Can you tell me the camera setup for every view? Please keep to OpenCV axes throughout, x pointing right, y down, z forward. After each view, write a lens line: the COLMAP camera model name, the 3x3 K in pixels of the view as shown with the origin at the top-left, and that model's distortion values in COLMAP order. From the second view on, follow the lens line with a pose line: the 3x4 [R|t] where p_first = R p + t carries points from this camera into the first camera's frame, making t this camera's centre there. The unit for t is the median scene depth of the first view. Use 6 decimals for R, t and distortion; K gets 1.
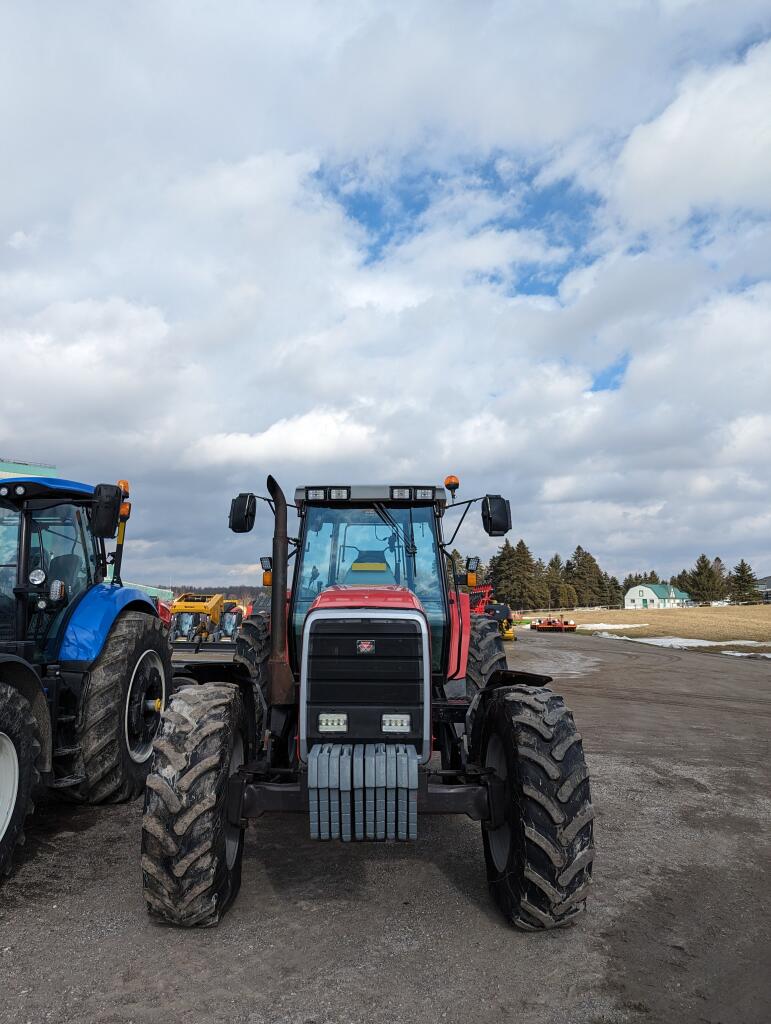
lens RADIAL K [[704.5, 0, 385.5], [0, 704.5, 512.0], [0, 0, 1]] dist [0.092065, -0.096622]
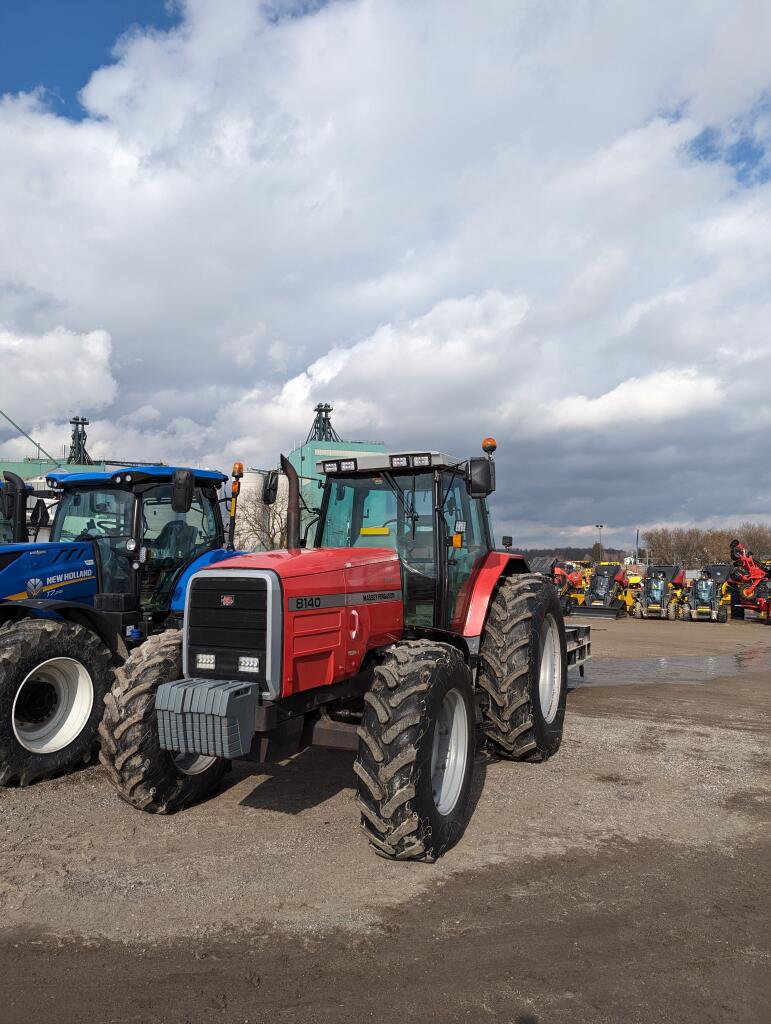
lens RADIAL K [[704.5, 0, 385.5], [0, 704.5, 512.0], [0, 0, 1]] dist [0.092065, -0.096622]
pose [[0.906479, -0.035010, -0.420797, 0.718090], [0.057305, 0.997537, 0.040452, 0.008354], [0.418345, -0.060783, 0.906252, 0.036555]]
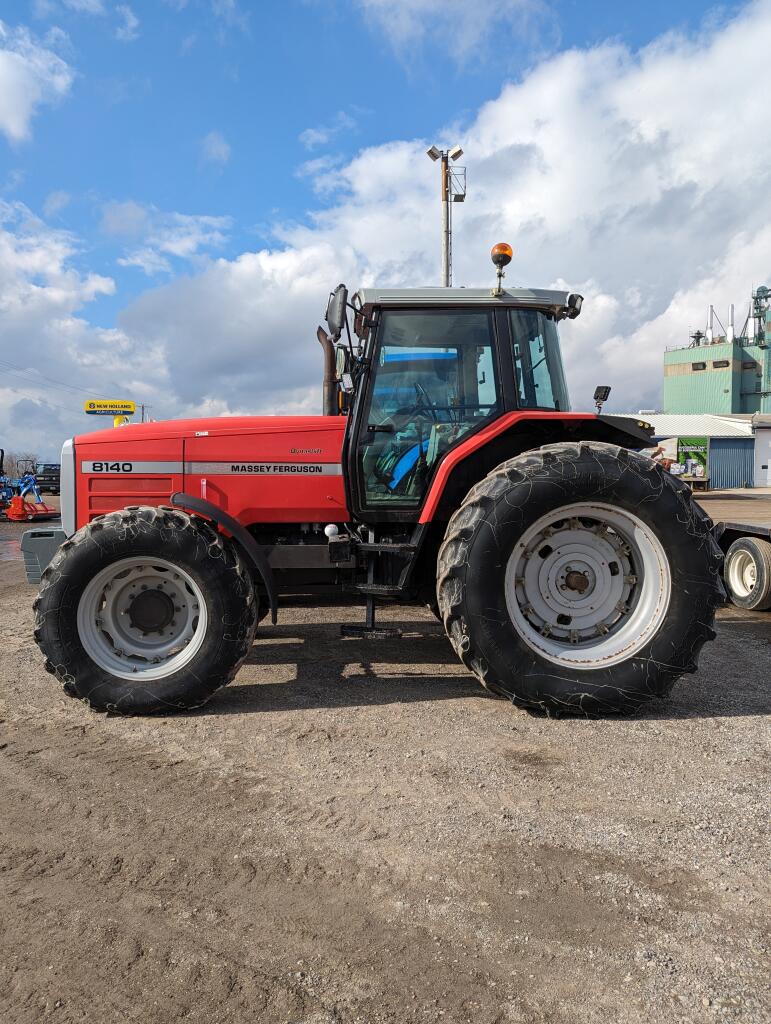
lens RADIAL K [[704.5, 0, 385.5], [0, 704.5, 512.0], [0, 0, 1]] dist [0.092065, -0.096622]
pose [[0.066630, 0.040293, -0.996964, 1.455521], [0.131999, 0.990046, 0.048835, 0.291079], [0.989008, -0.134852, 0.060648, 1.485673]]
